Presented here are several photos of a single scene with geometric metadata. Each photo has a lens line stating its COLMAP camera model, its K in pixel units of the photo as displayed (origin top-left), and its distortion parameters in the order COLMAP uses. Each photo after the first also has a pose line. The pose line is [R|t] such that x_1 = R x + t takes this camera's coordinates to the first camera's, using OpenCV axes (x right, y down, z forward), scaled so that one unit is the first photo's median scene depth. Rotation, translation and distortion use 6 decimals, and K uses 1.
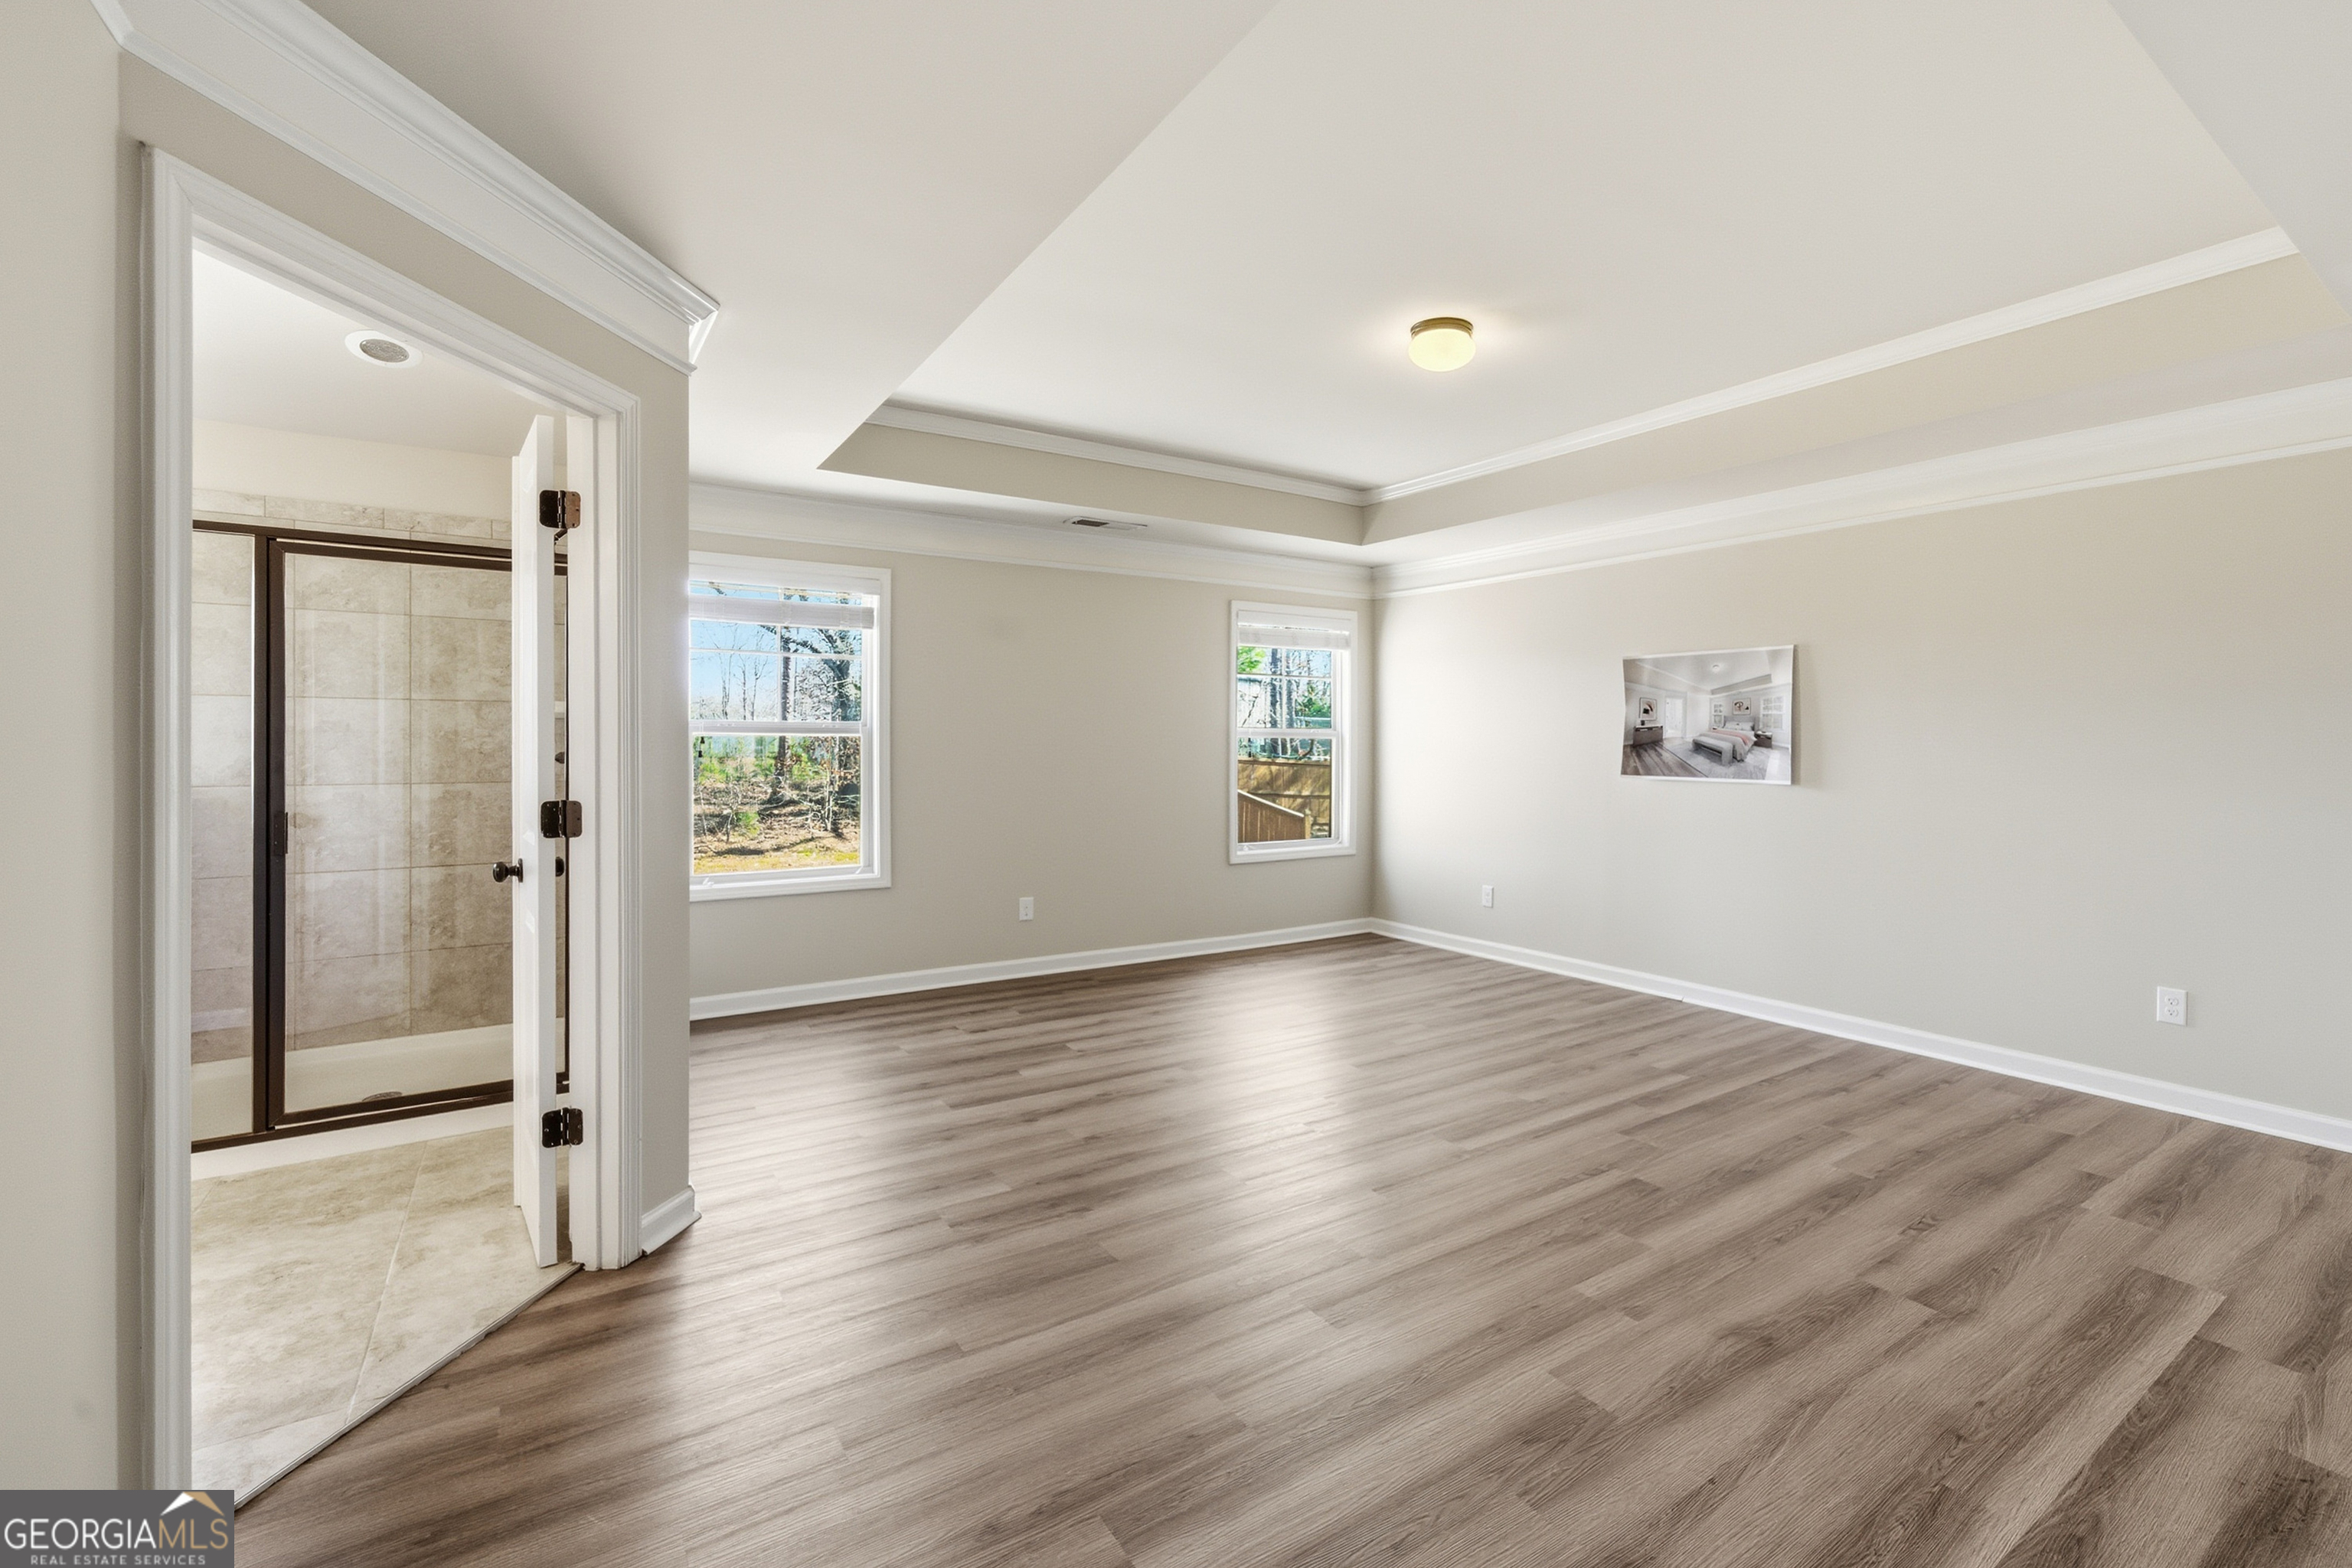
lens RADIAL K [[956.5, 0, 1168.7], [0, 956.5, 755.4], [0, 0, 1]] dist [-0.001549, -0.000176]
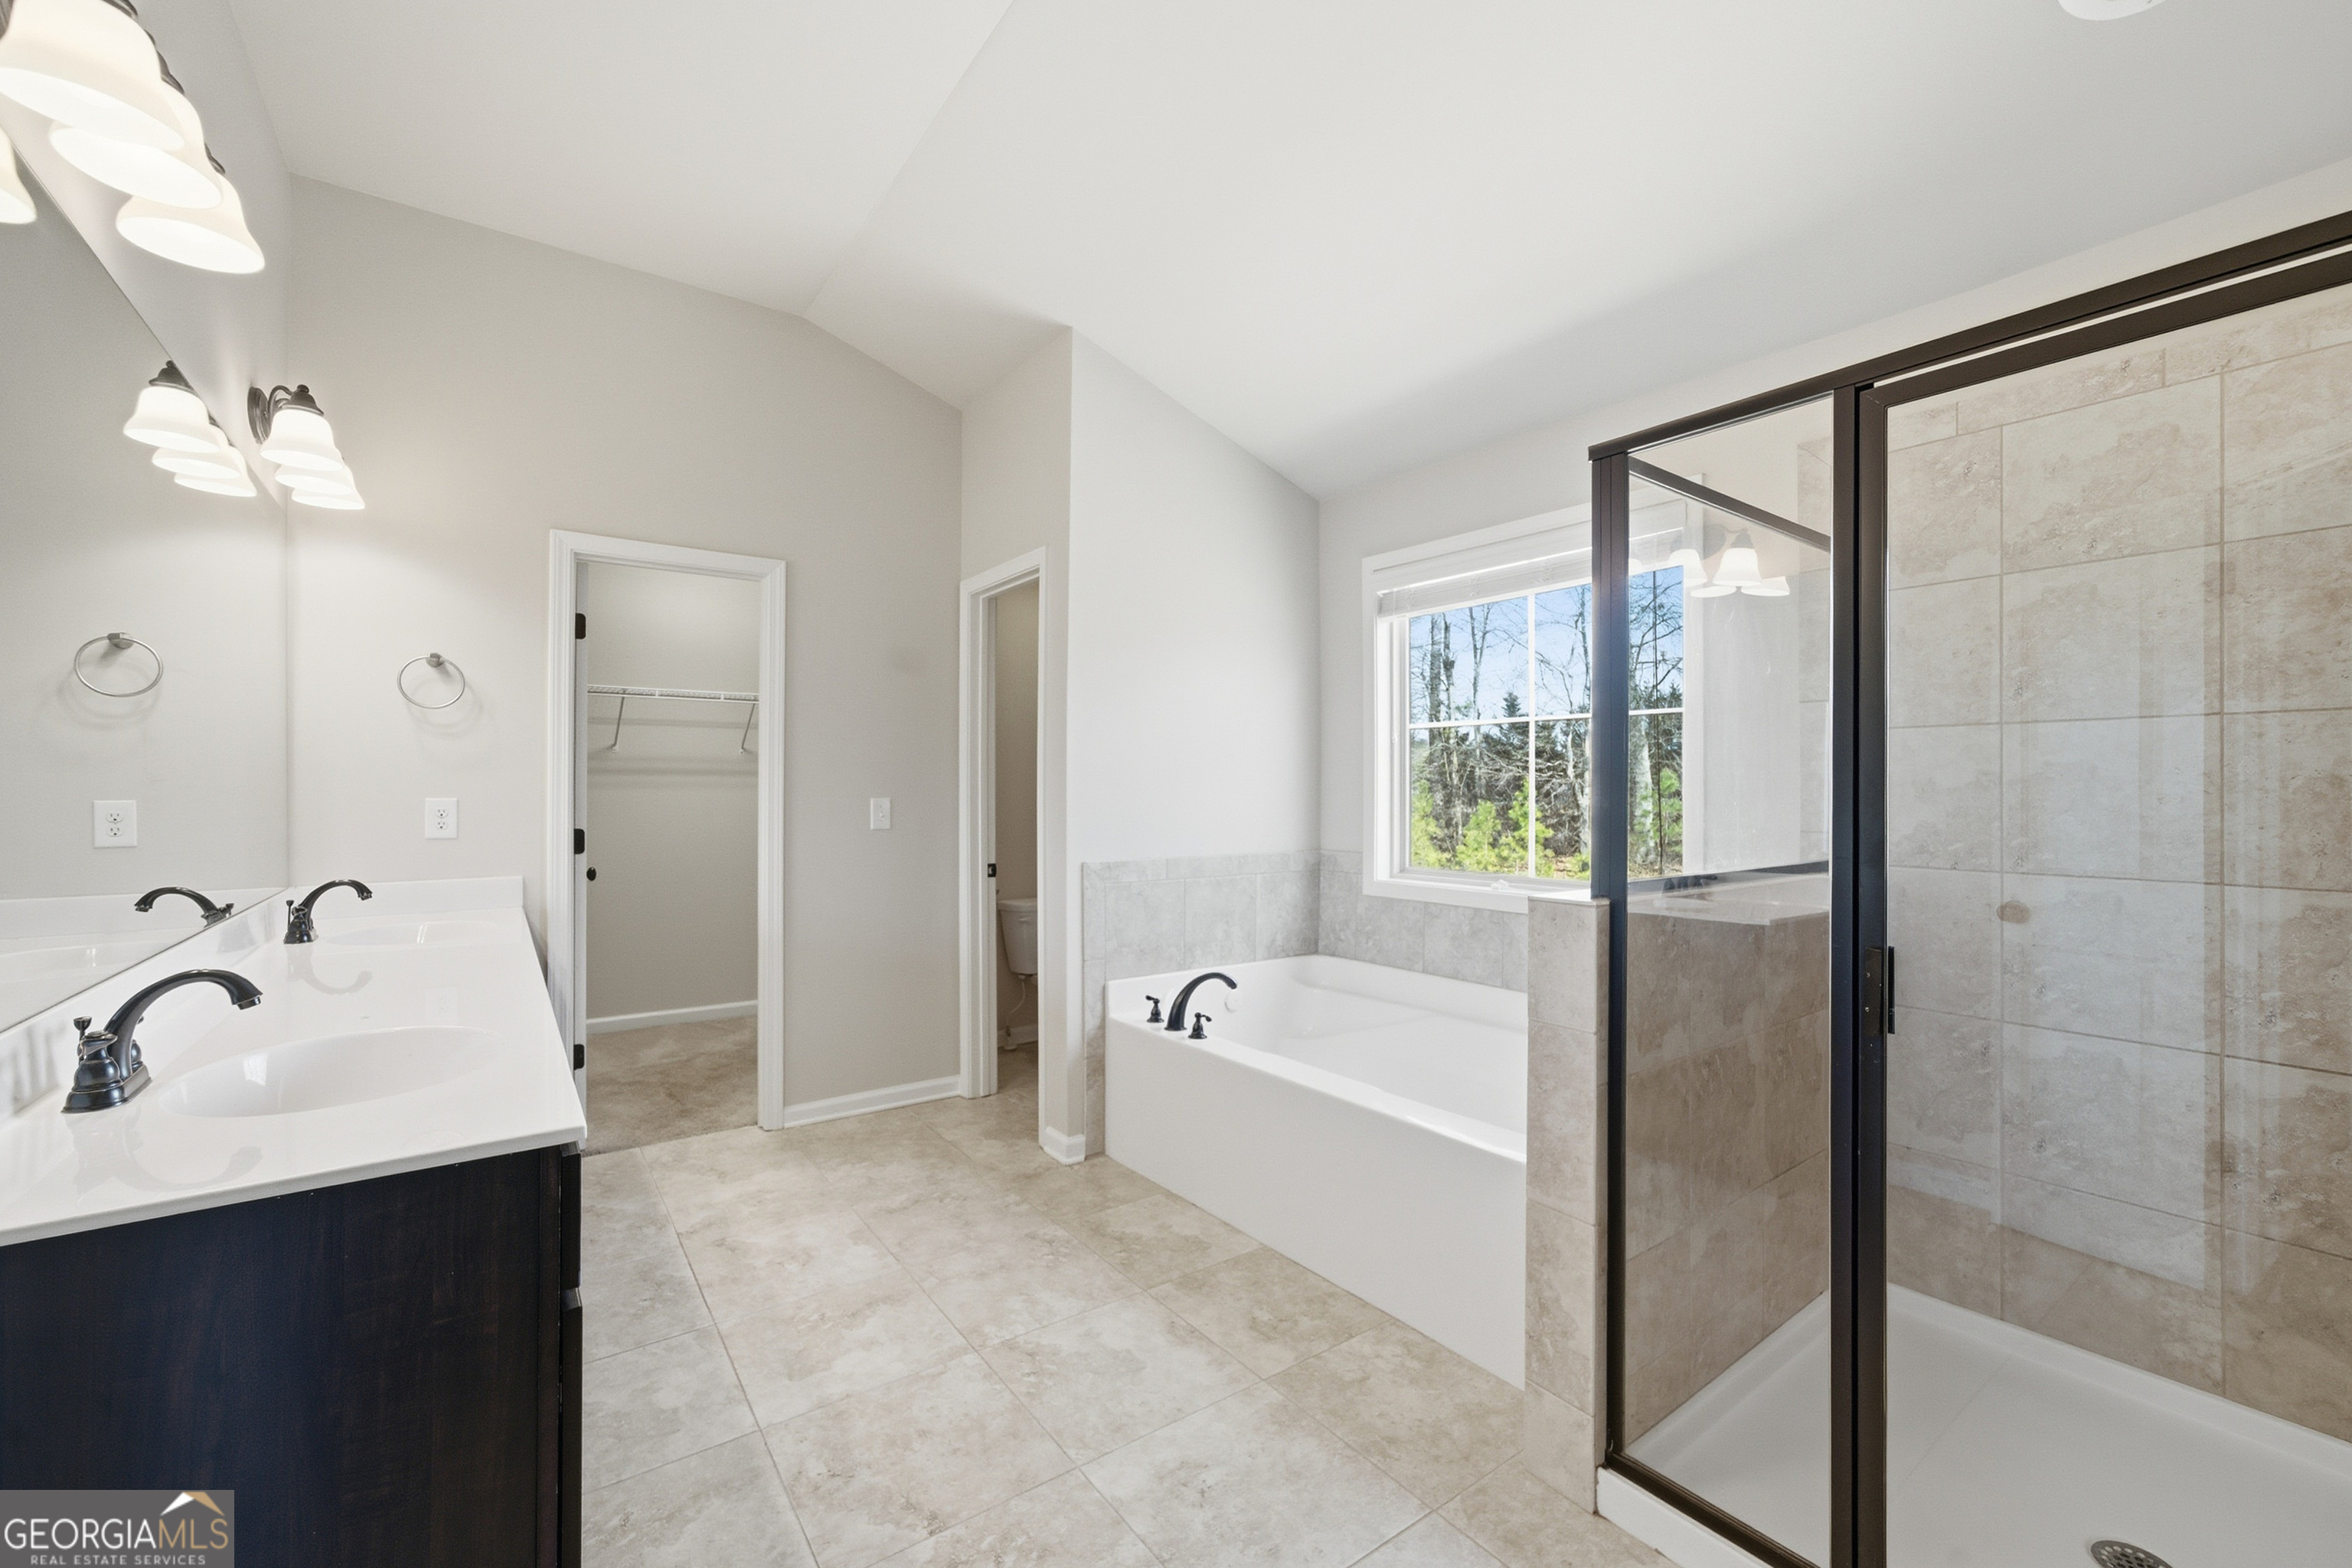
lens RADIAL K [[986.5, 0, 1176.0], [0, 986.5, 784.0], [0, 0, 1]] dist [-0.000936, -0.000251]
pose [[0.051765, -0.010068, -0.998609, -0.318844], [-0.012024, 0.999870, -0.010704, -0.010057], [0.998587, 0.012562, 0.051638, 0.440883]]
